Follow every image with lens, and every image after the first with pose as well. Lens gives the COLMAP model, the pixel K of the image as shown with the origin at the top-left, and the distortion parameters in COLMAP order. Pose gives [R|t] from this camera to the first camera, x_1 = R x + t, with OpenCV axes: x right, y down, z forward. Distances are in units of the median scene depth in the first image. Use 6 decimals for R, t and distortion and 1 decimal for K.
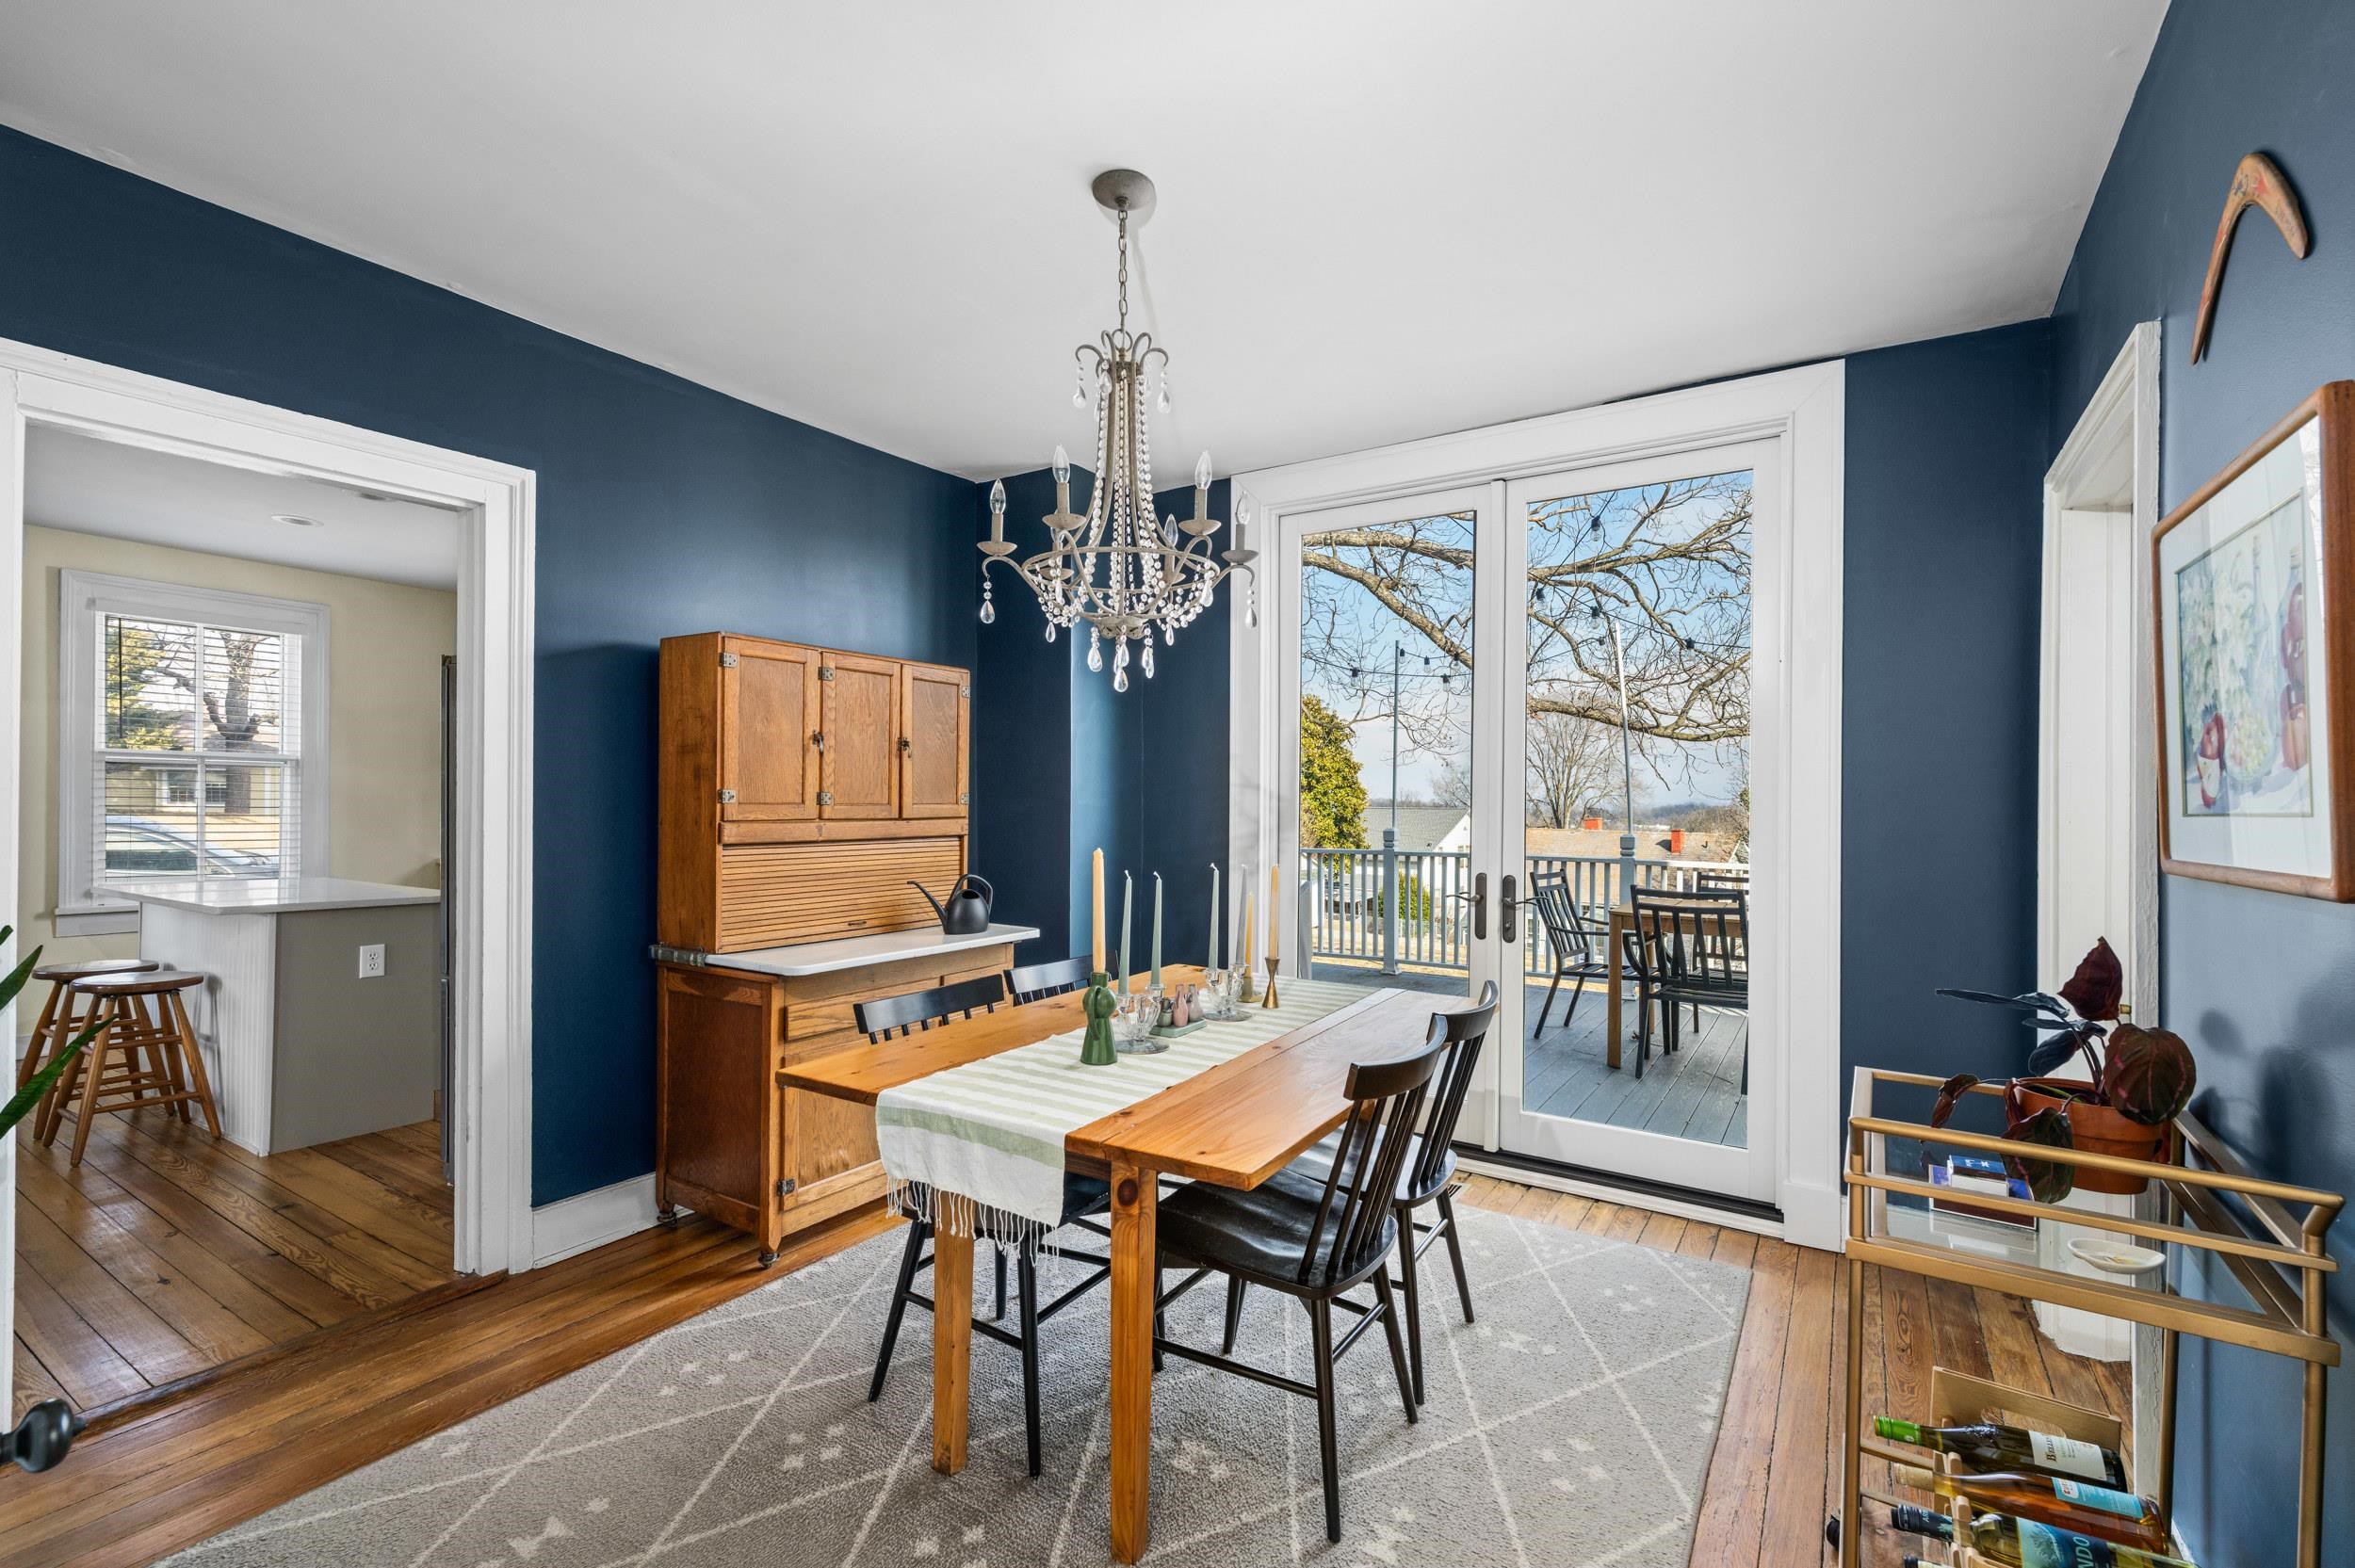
lens RADIAL K [[1042.7, 0, 1185.3], [0, 1042.7, 789.8], [0, 0, 1]] dist [0.000015, 0.000244]
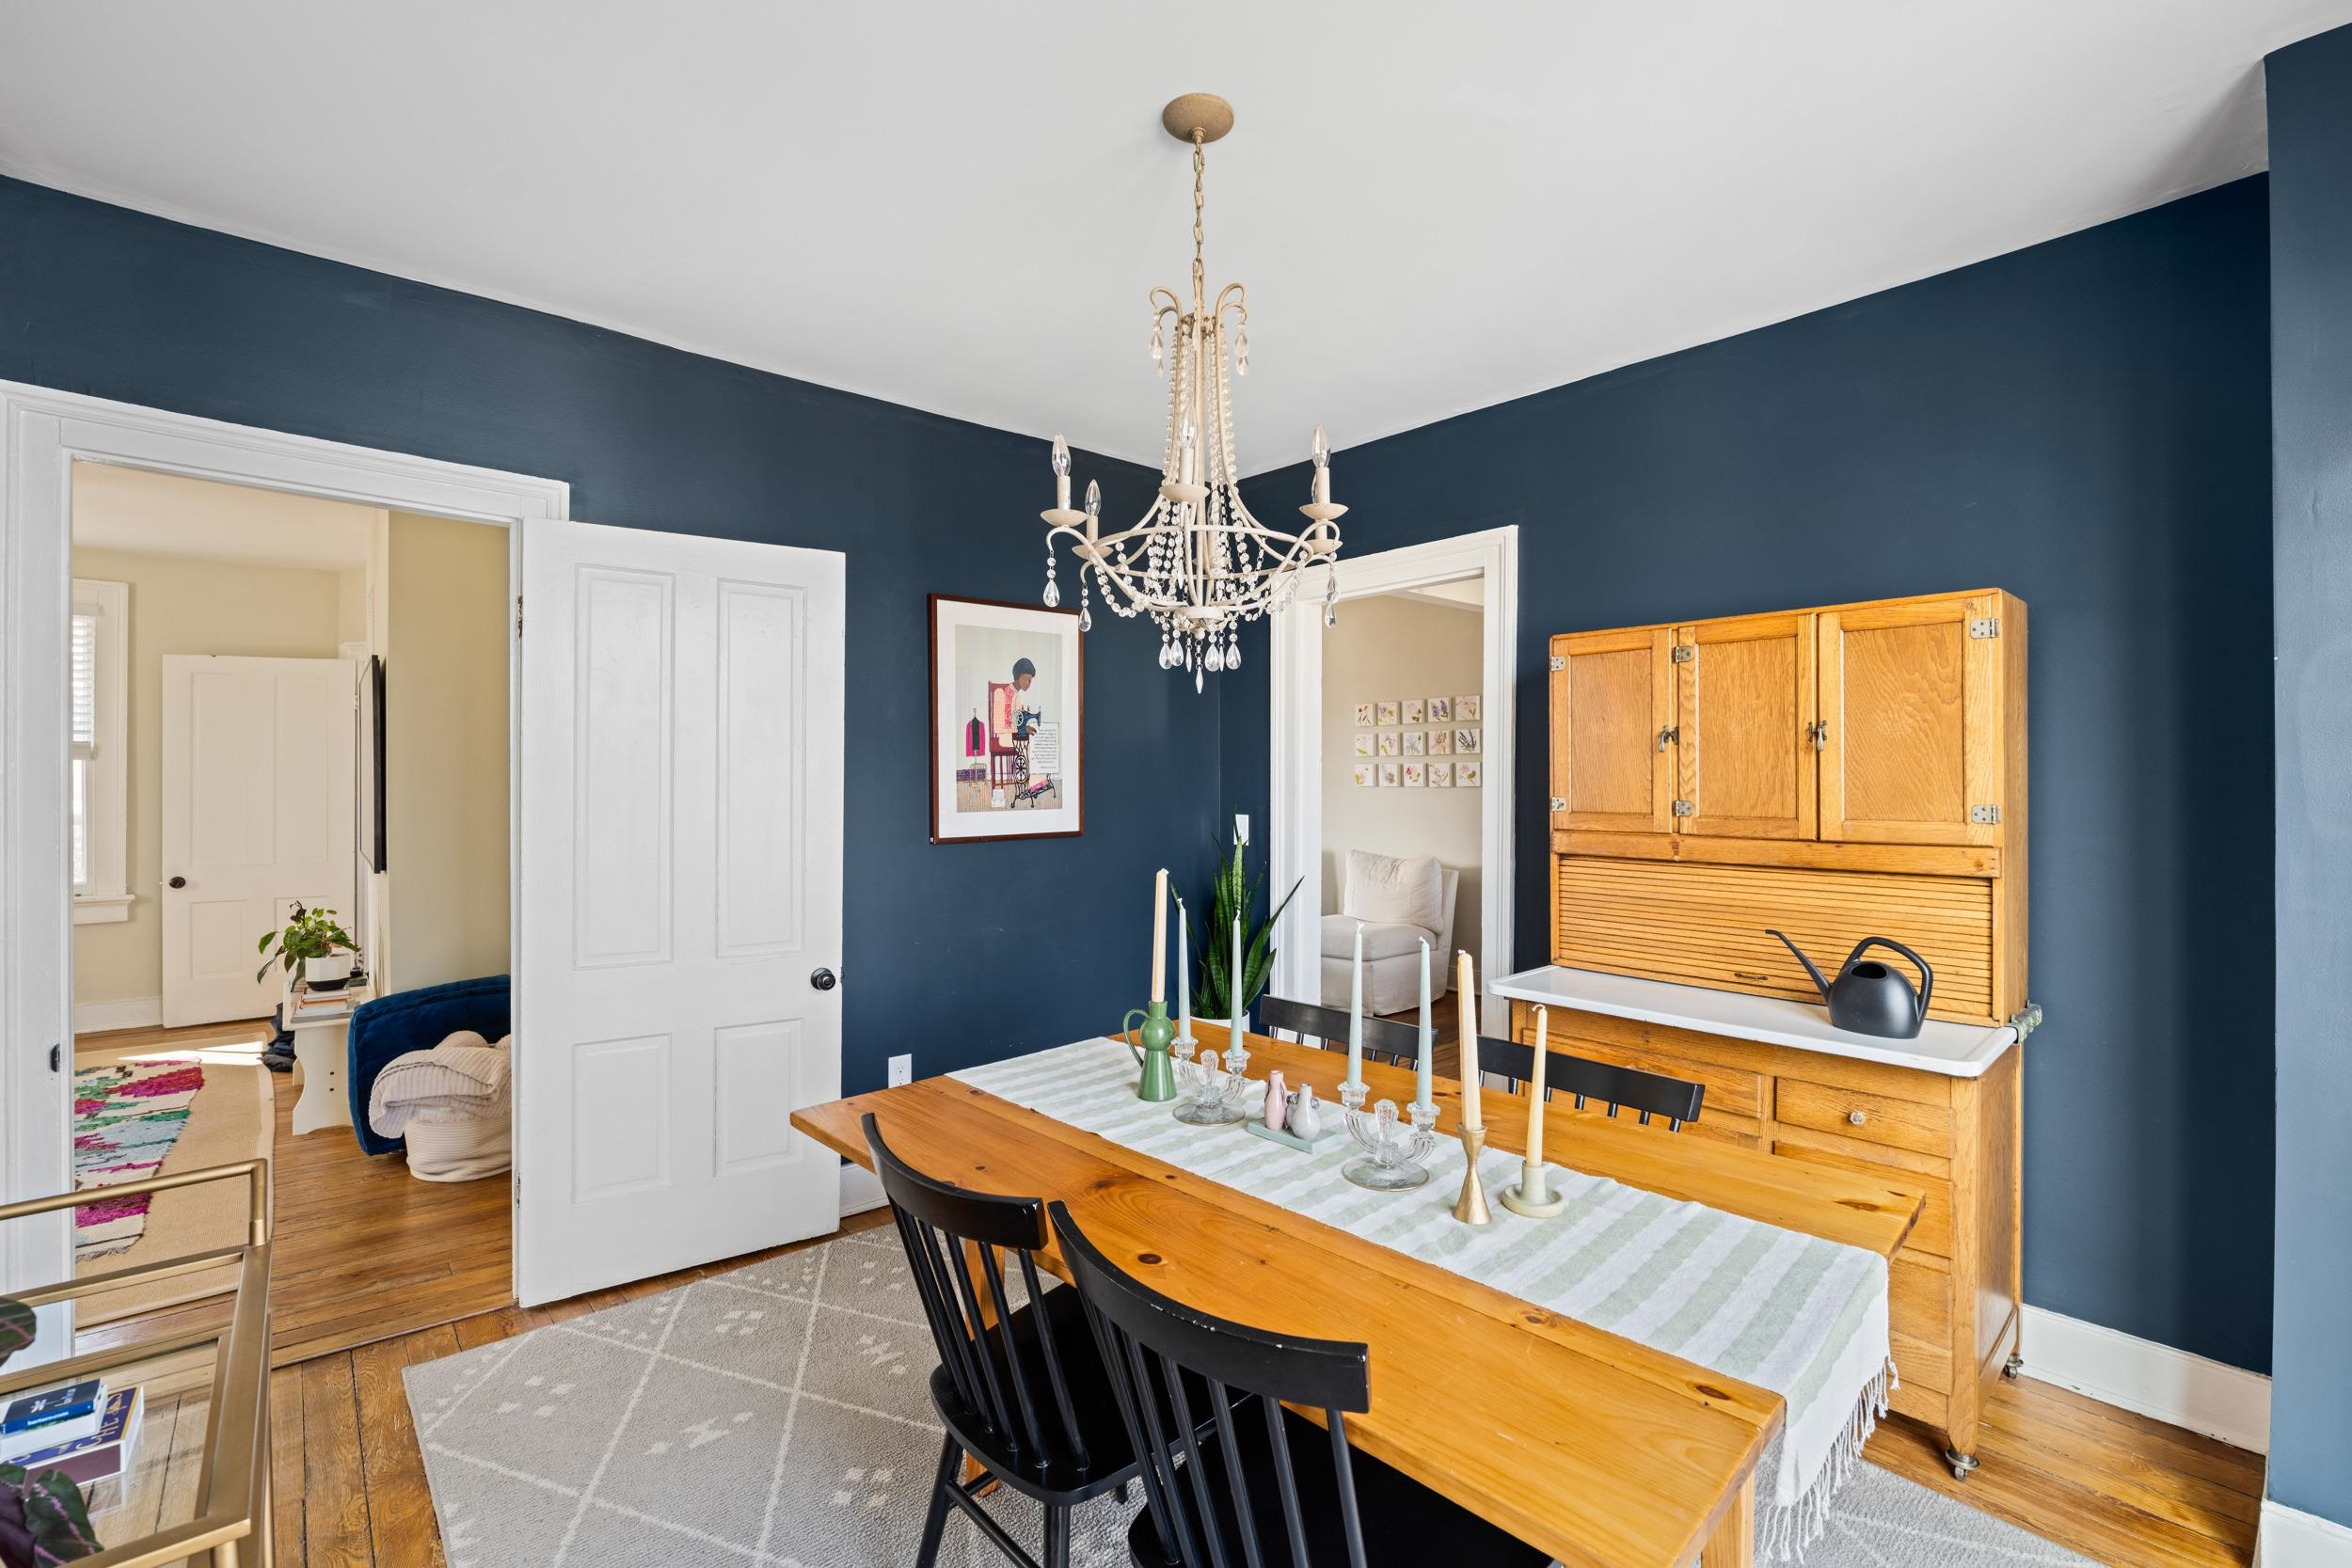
lens RADIAL K [[1041.5, 0, 1172.5], [0, 1041.5, 782.0], [0, 0, 1]] dist [0.000015, 0.000244]
pose [[-0.288741, -0.002801, -0.957403, 0.617083], [0.005331, 0.999976, -0.004534, -0.013053], [0.957392, -0.006413, -0.288719, 0.980684]]
